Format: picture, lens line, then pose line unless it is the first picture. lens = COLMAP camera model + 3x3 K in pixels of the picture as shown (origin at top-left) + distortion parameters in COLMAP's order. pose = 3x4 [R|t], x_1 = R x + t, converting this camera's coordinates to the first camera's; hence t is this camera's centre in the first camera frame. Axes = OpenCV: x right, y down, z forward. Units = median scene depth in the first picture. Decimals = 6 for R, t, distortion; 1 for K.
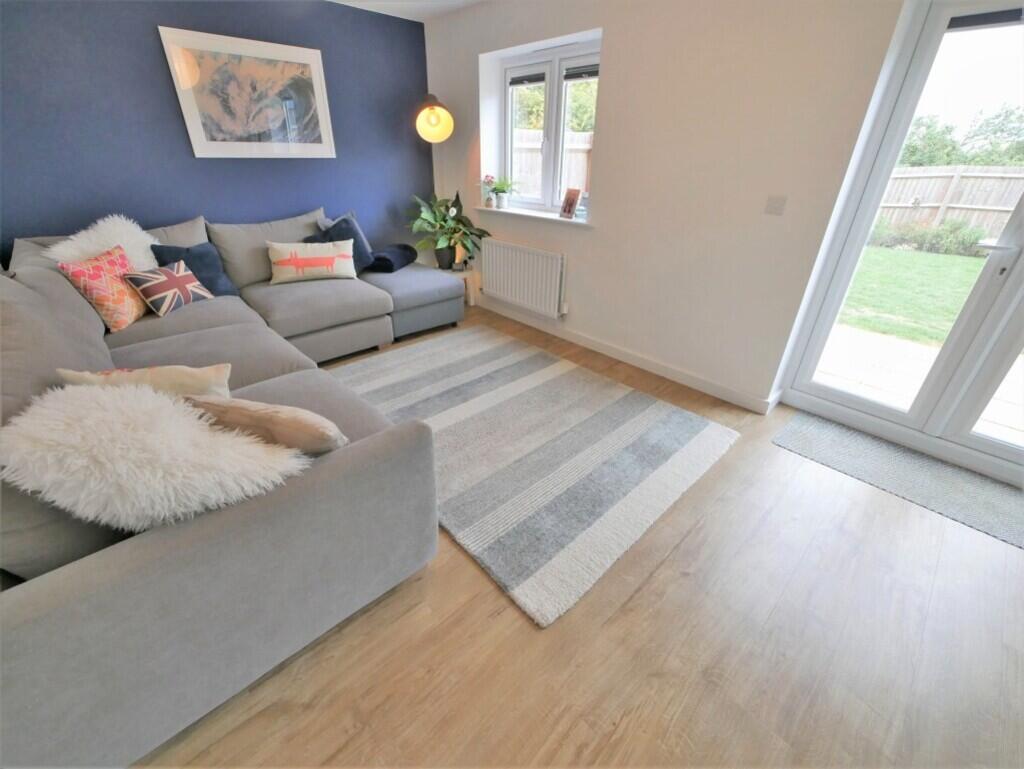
lens RADIAL K [[420.8, 0, 508.7], [0, 420.8, 379.4], [0, 0, 1]] dist [-0.010154, 0.000025]
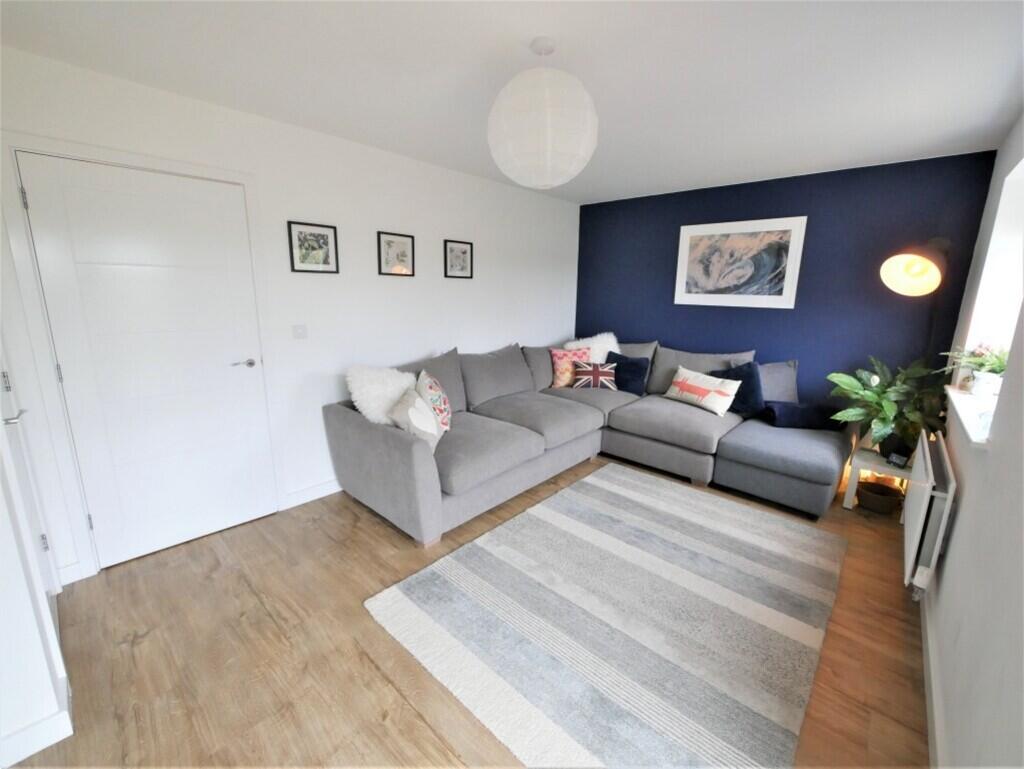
lens RADIAL K [[420.8, 0, 508.7], [0, 420.8, 379.4], [0, 0, 1]] dist [-0.010154, 0.000025]
pose [[0.081772, 0.199324, -0.976516, 0.631905], [-0.486831, 0.862942, 0.135375, -0.228947], [0.869660, 0.464329, 0.167601, 0.390766]]
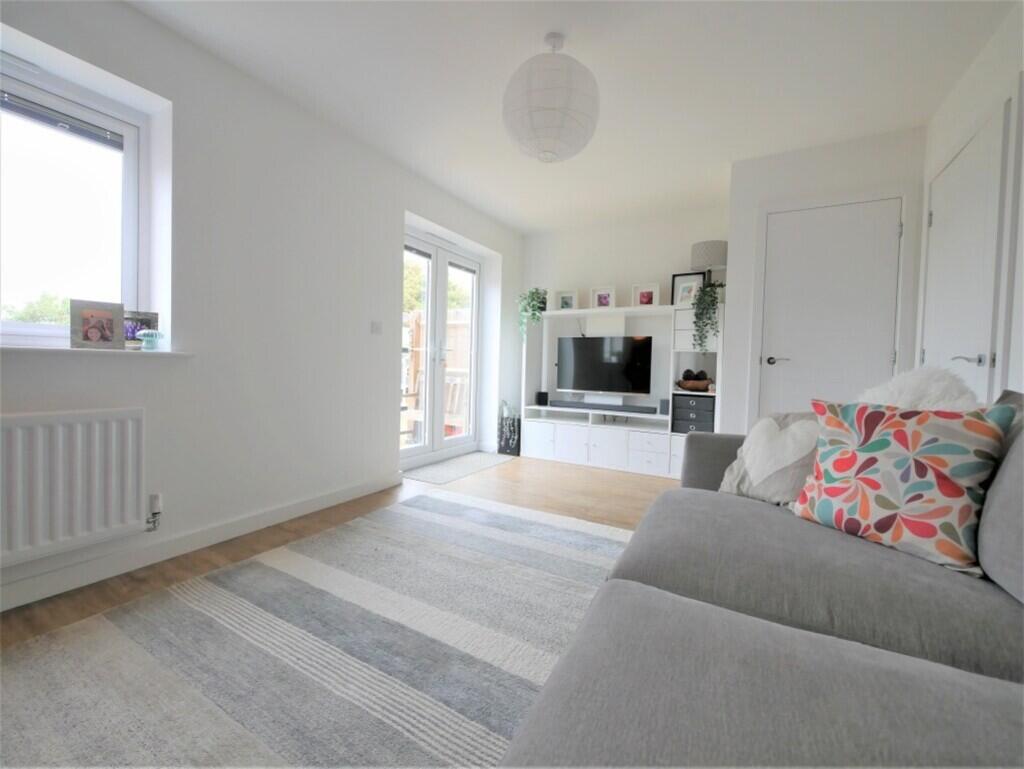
lens RADIAL K [[420.8, 0, 508.7], [0, 420.8, 379.4], [0, 0, 1]] dist [-0.010154, 0.000025]
pose [[-0.302630, -0.047643, 0.951917, -0.581557], [0.424346, 0.887565, 0.179328, -0.242727], [-0.853432, 0.458212, -0.248387, 0.766856]]
